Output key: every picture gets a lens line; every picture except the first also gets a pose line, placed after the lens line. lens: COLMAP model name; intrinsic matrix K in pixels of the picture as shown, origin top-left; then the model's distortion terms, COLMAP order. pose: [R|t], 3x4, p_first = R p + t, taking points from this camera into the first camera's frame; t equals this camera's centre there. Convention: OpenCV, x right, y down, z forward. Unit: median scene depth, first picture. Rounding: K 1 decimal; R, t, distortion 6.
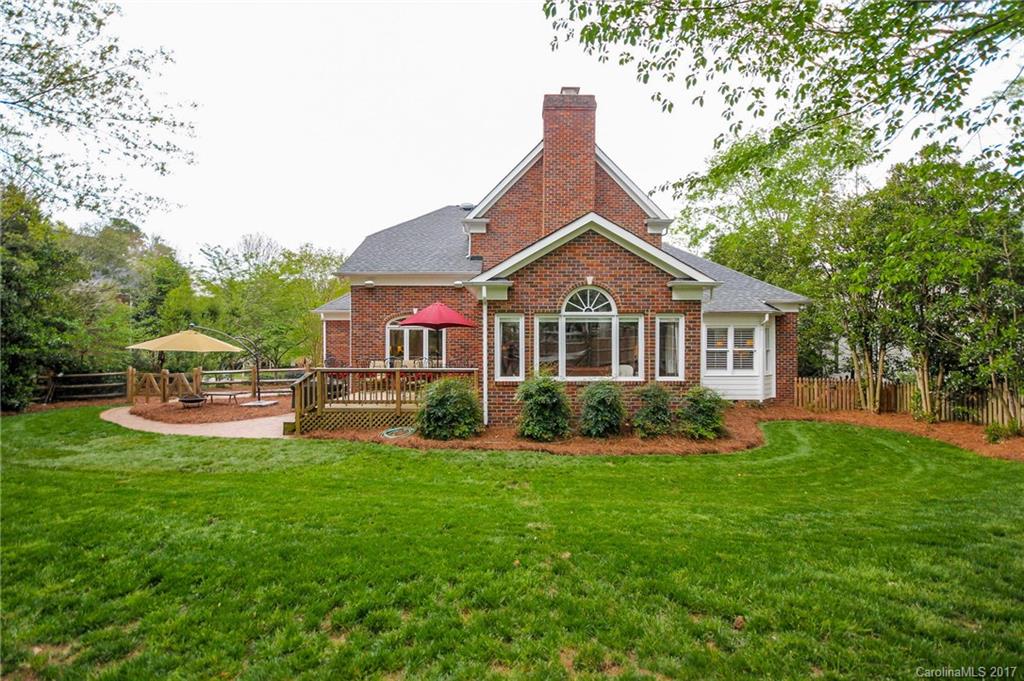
lens RADIAL K [[484.8, 0, 512.0], [0, 484.8, 340.5], [0, 0, 1]] dist [0.000146, -0.000027]
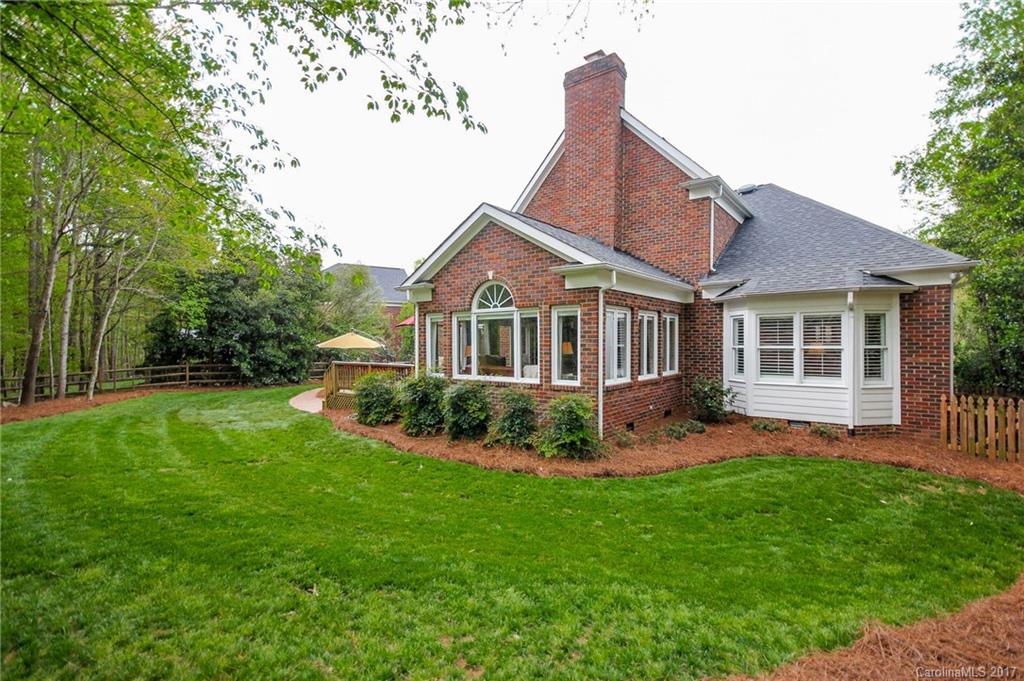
lens RADIAL K [[484.8, 0, 512.0], [0, 484.8, 340.5], [0, 0, 1]] dist [0.000146, -0.000027]
pose [[0.775452, -0.006793, -0.631370, 0.776915], [0.013238, 0.999897, 0.005500, -0.000534], [0.631268, -0.012622, 0.775462, 0.285009]]
